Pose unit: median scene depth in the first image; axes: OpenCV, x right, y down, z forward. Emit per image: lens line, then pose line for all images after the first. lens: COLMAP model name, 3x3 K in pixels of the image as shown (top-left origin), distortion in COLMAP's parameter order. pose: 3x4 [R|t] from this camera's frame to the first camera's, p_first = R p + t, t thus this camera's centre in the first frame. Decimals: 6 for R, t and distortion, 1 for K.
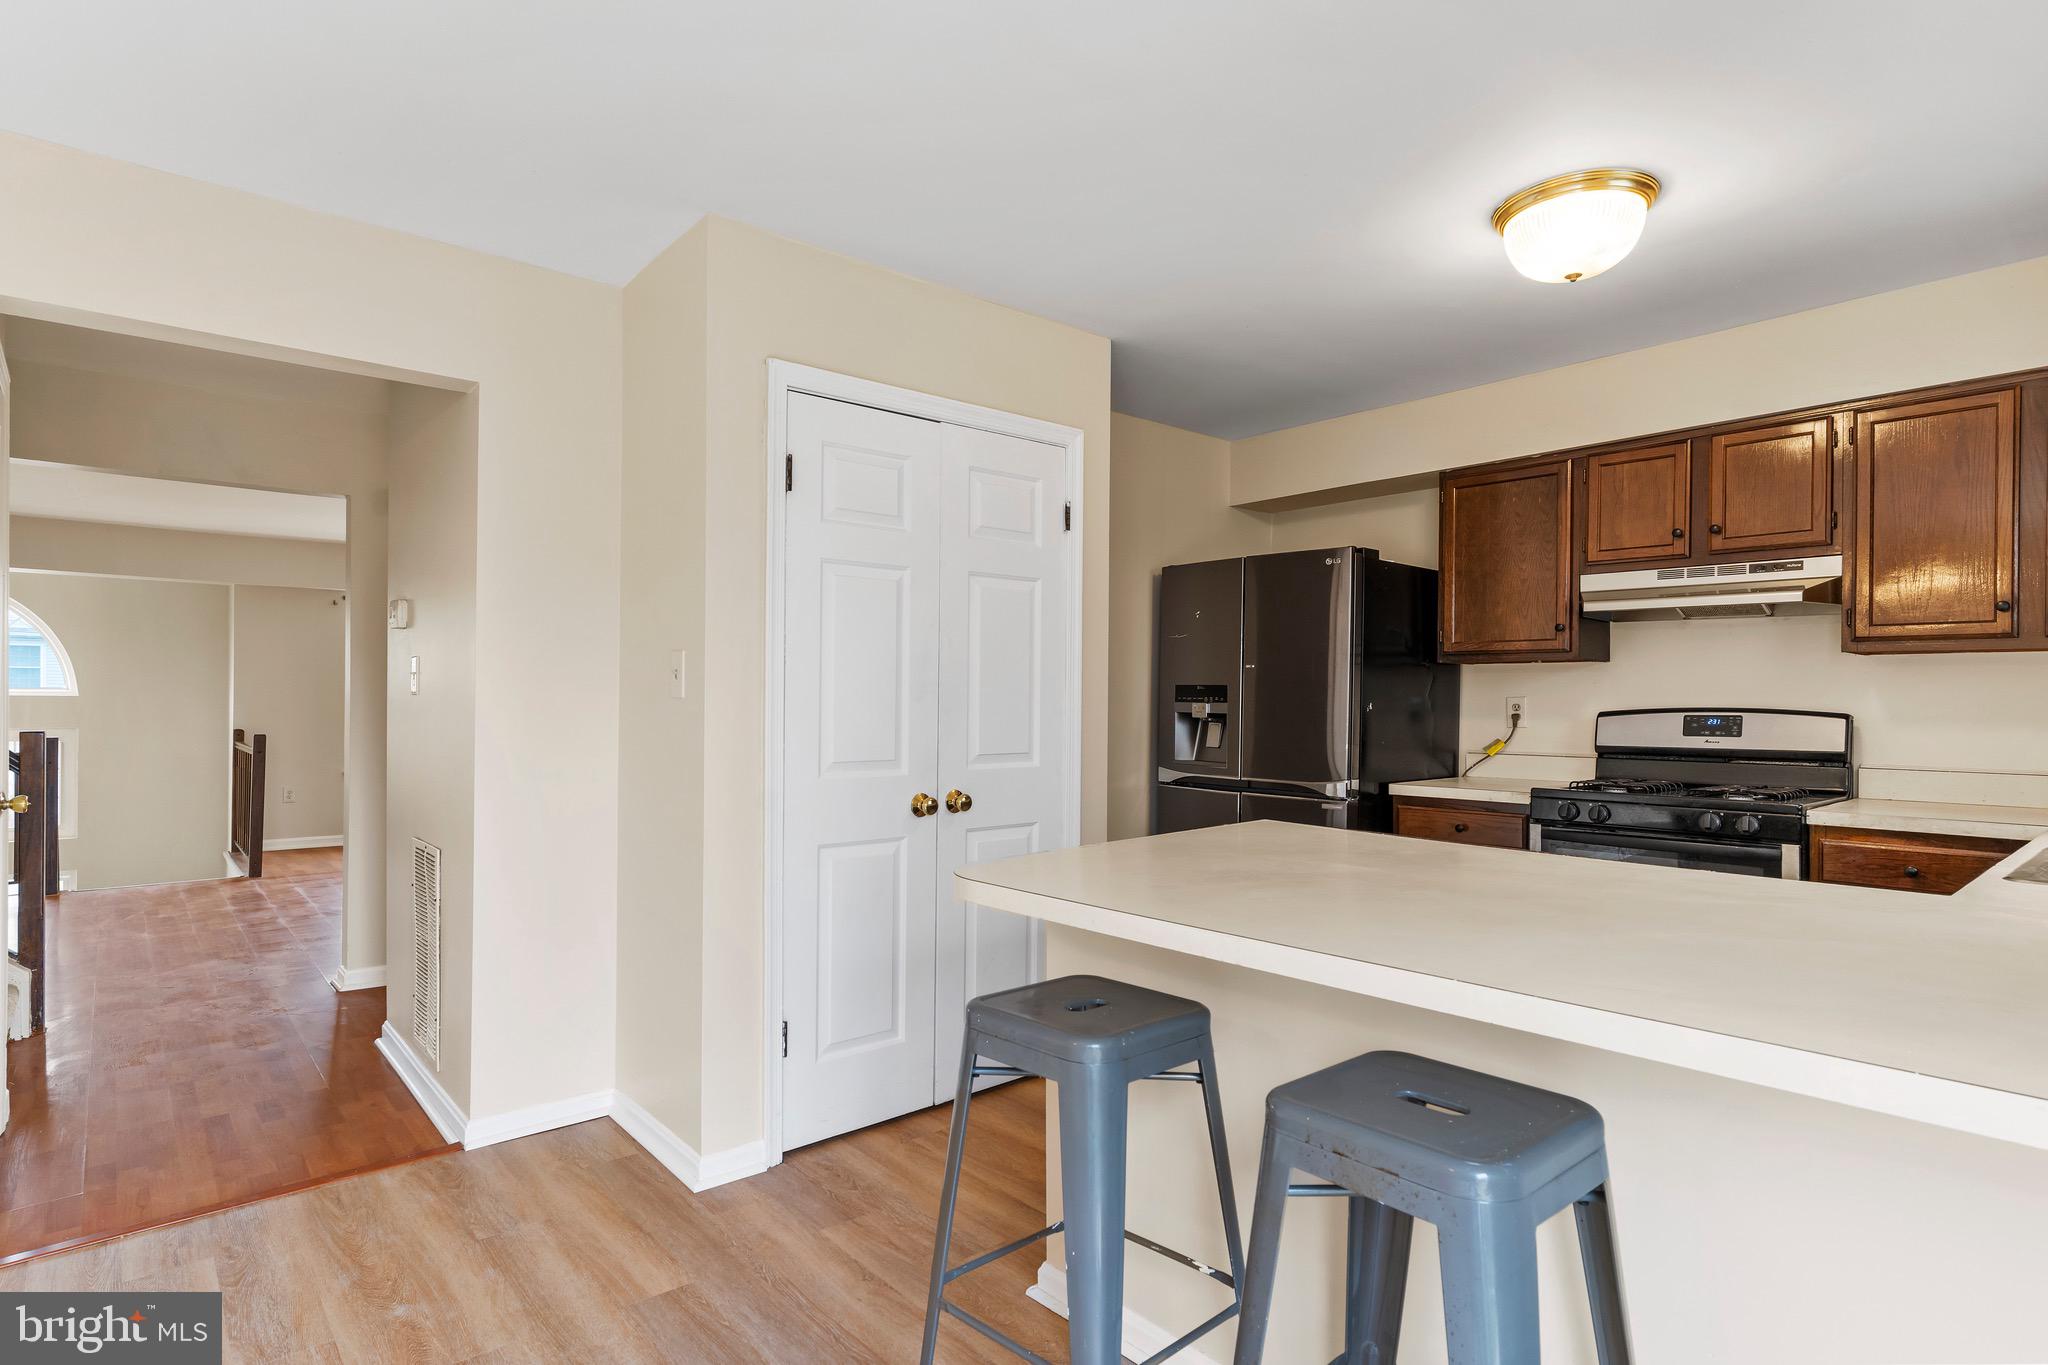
lens RADIAL K [[1046.3, 0, 1020.1], [0, 1046.3, 692.8], [0, 0, 1]] dist [-0.002583, 0.000959]
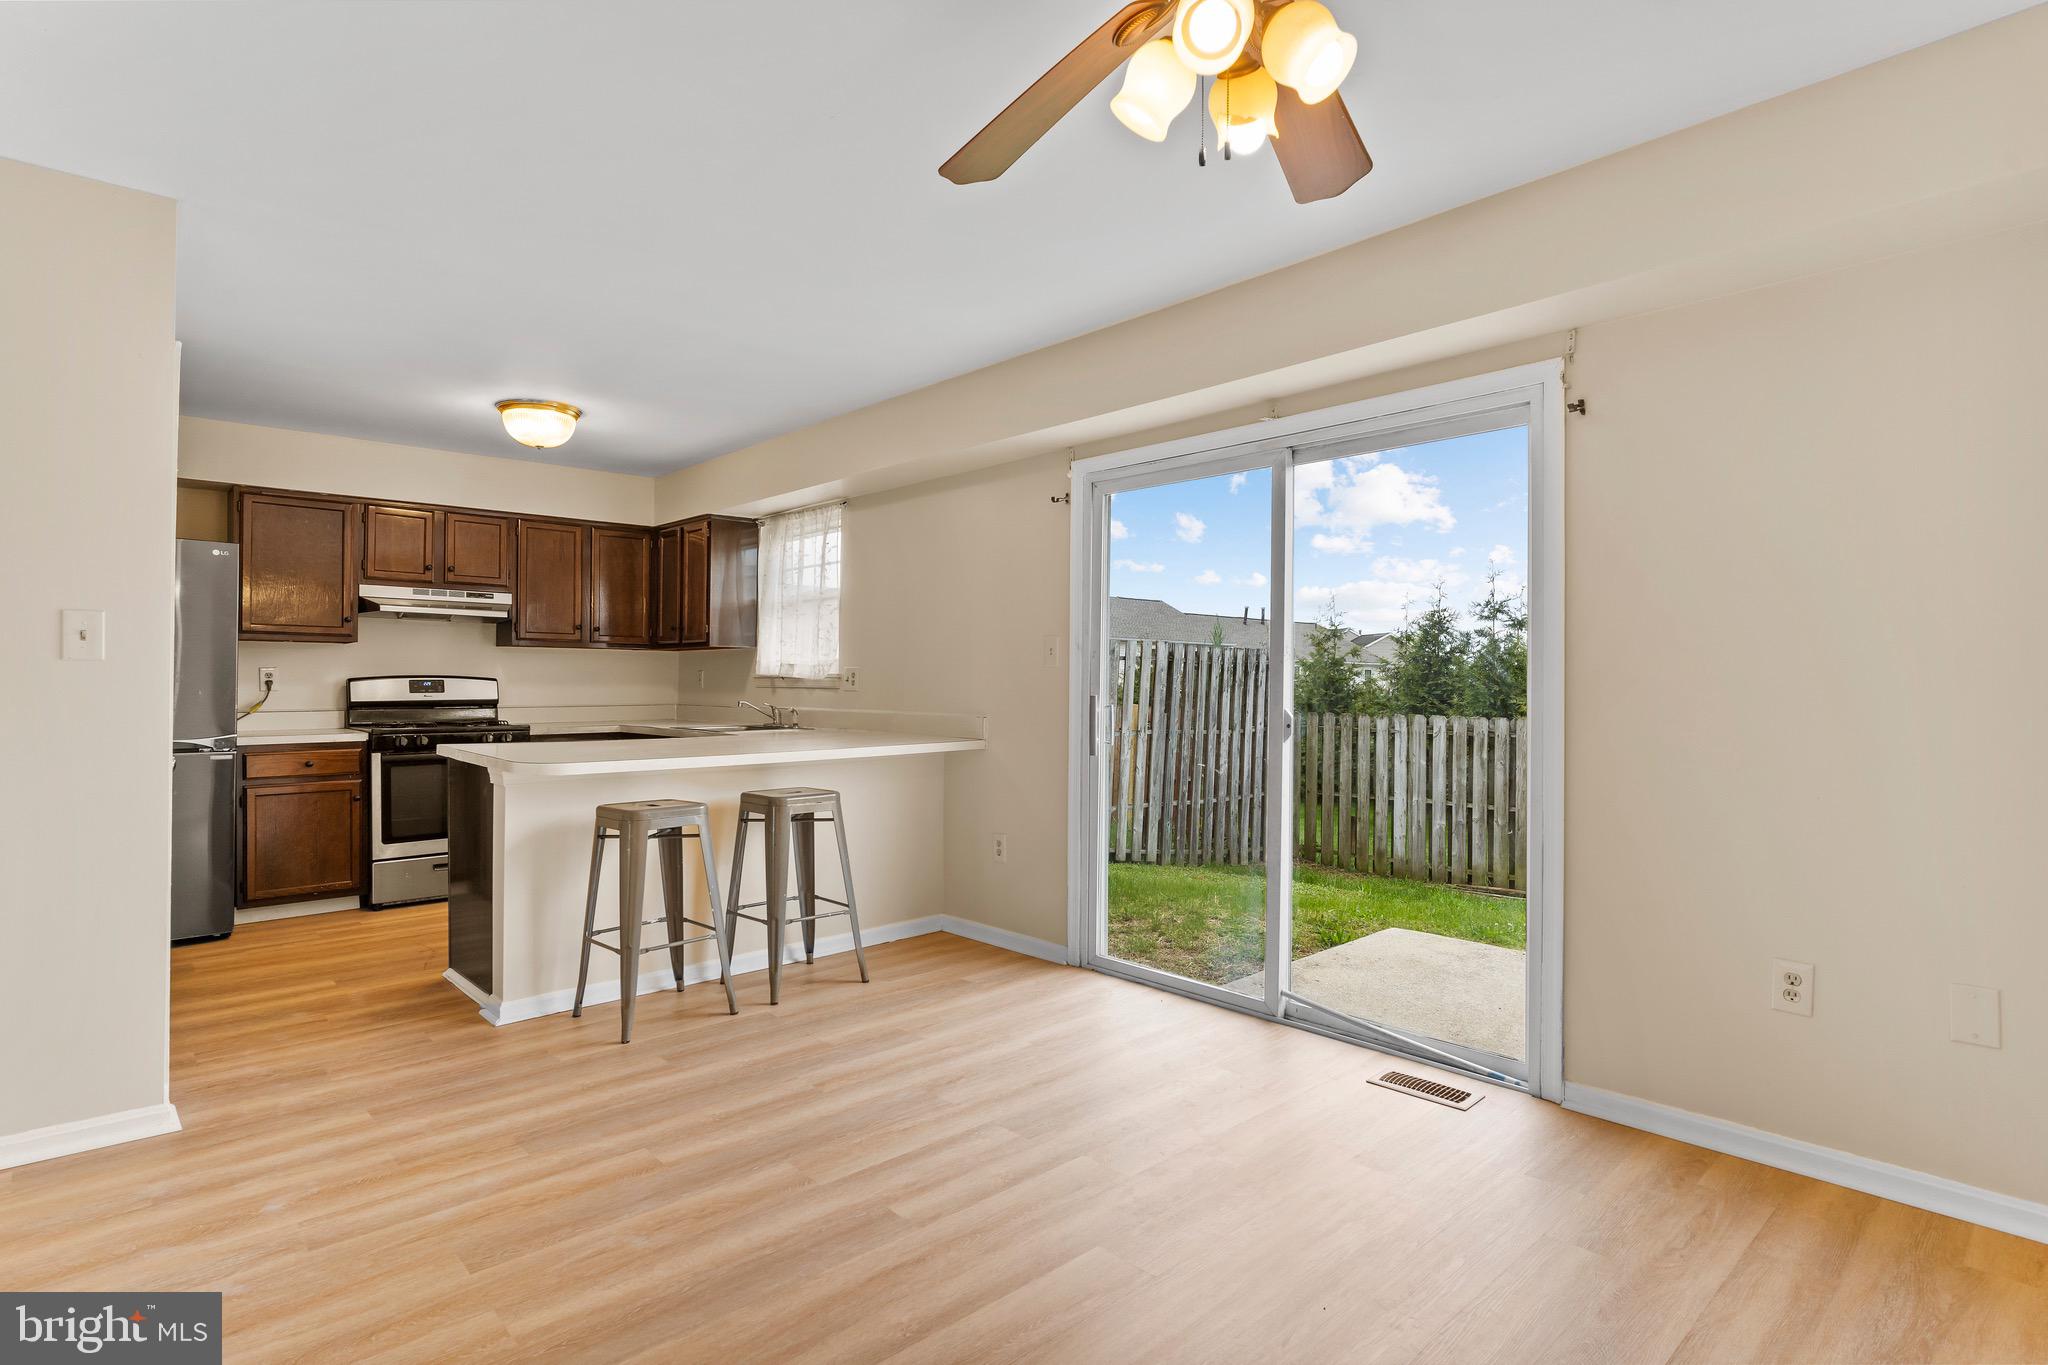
lens RADIAL K [[1037.3, 0, 1024.0], [0, 1037.3, 682.5], [0, 0, 1]] dist [-0.014522, 0.000603]
pose [[-0.041912, -0.005070, 0.999108, -1.004240], [-0.008238, 0.999955, 0.004729, 0.010602], [-0.999087, -0.008032, -0.041952, 0.142121]]
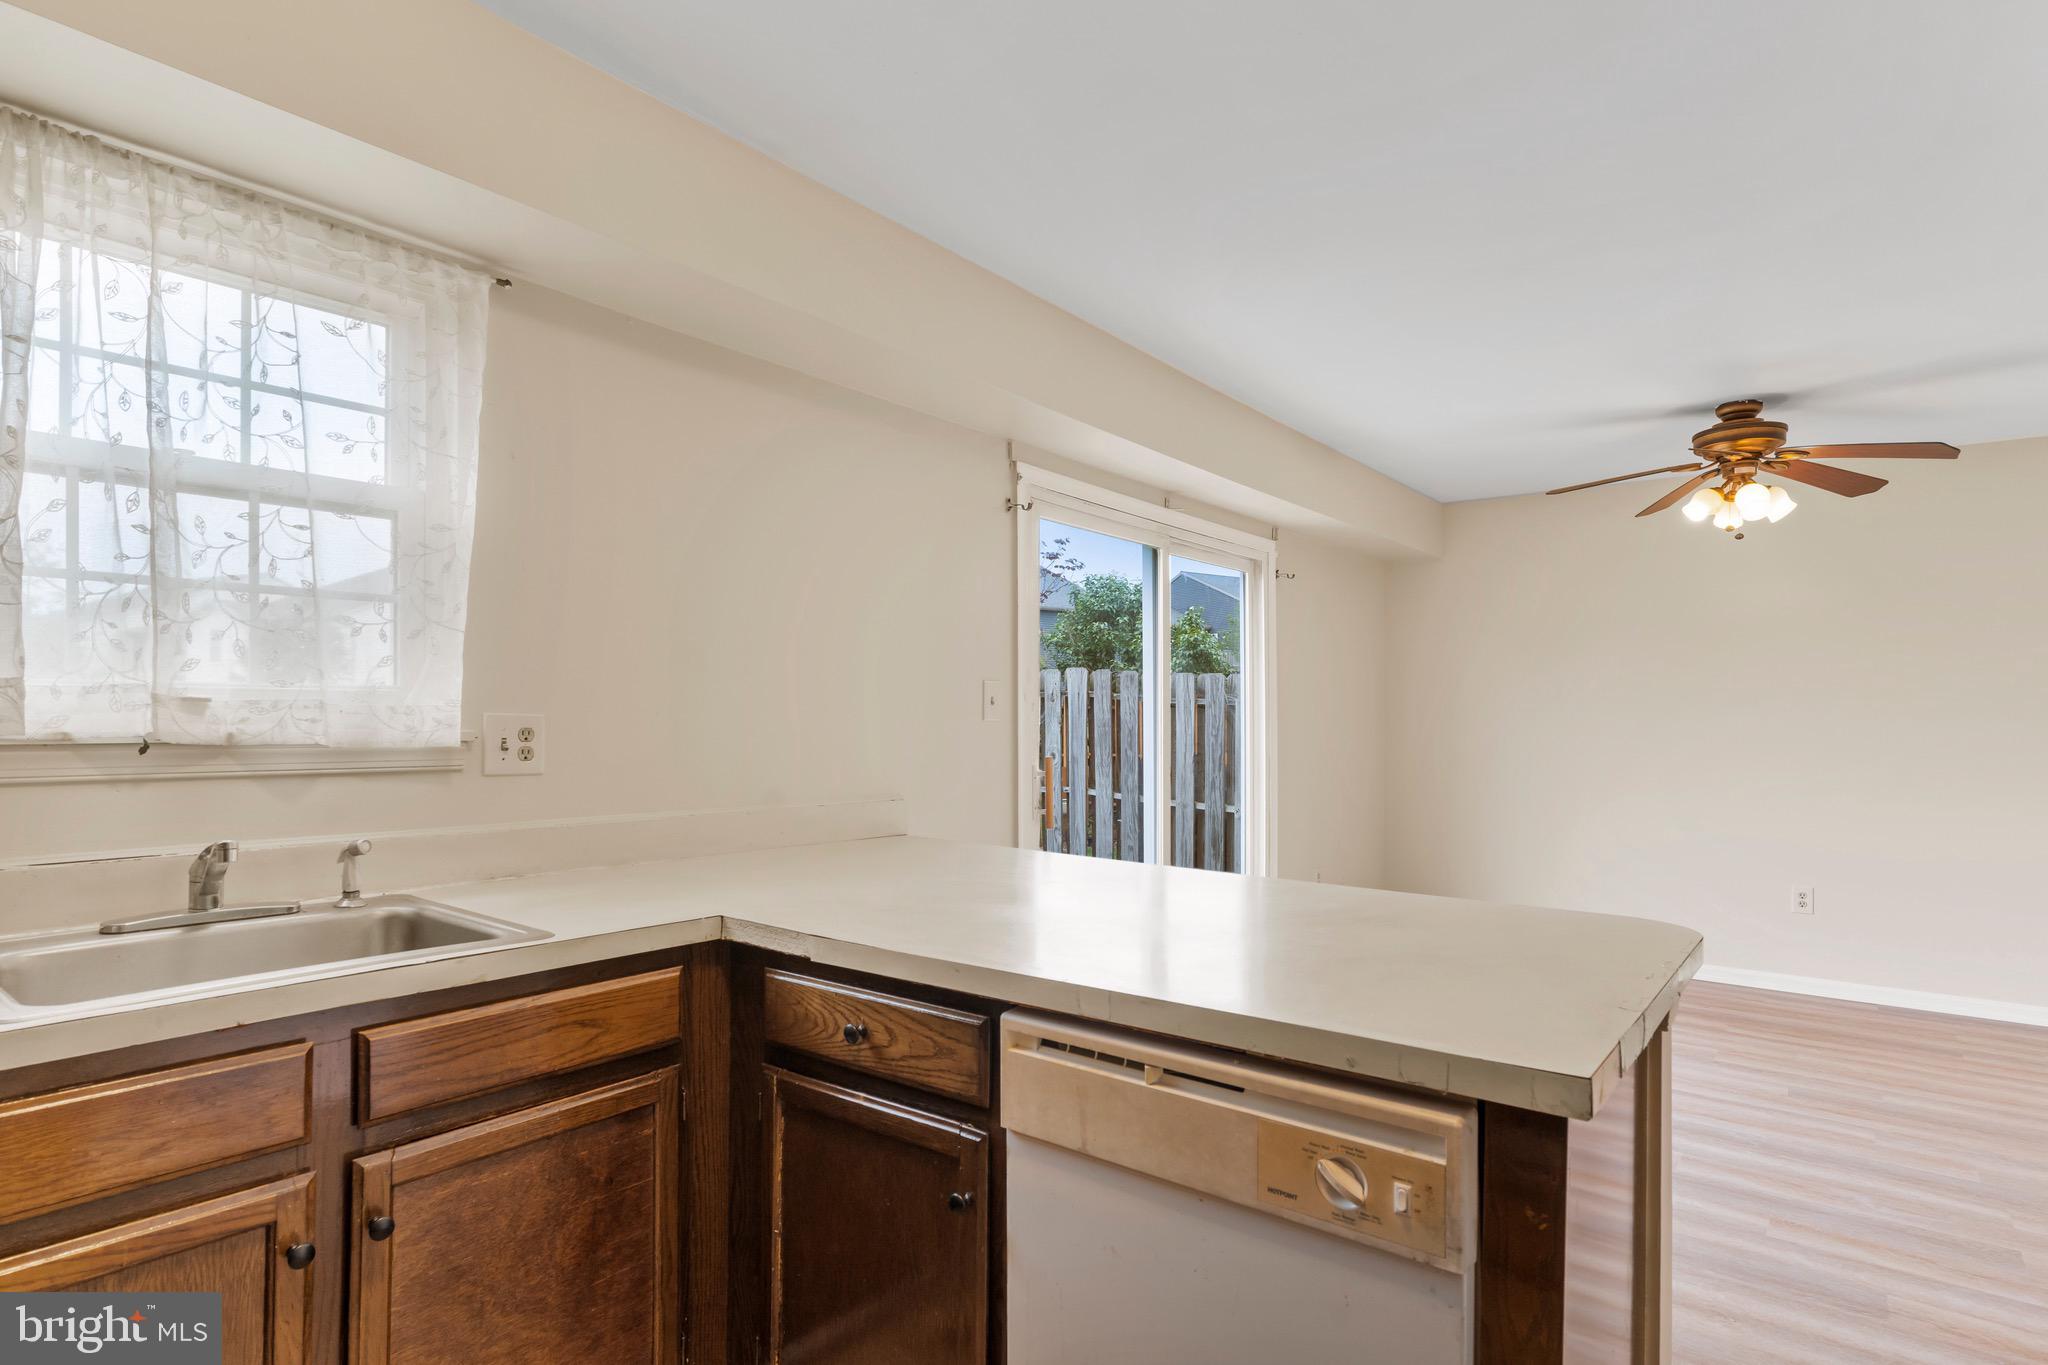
lens RADIAL K [[1078.5, 0, 1025.2], [0, 1078.5, 724.1], [0, 0, 1]] dist [0.000827, 0.000774]
pose [[-0.981120, -0.011385, -0.193063, 0.374201], [-0.011354, 0.999935, -0.001271, 0.000585], [0.193065, 0.000945, -0.981186, 1.001779]]
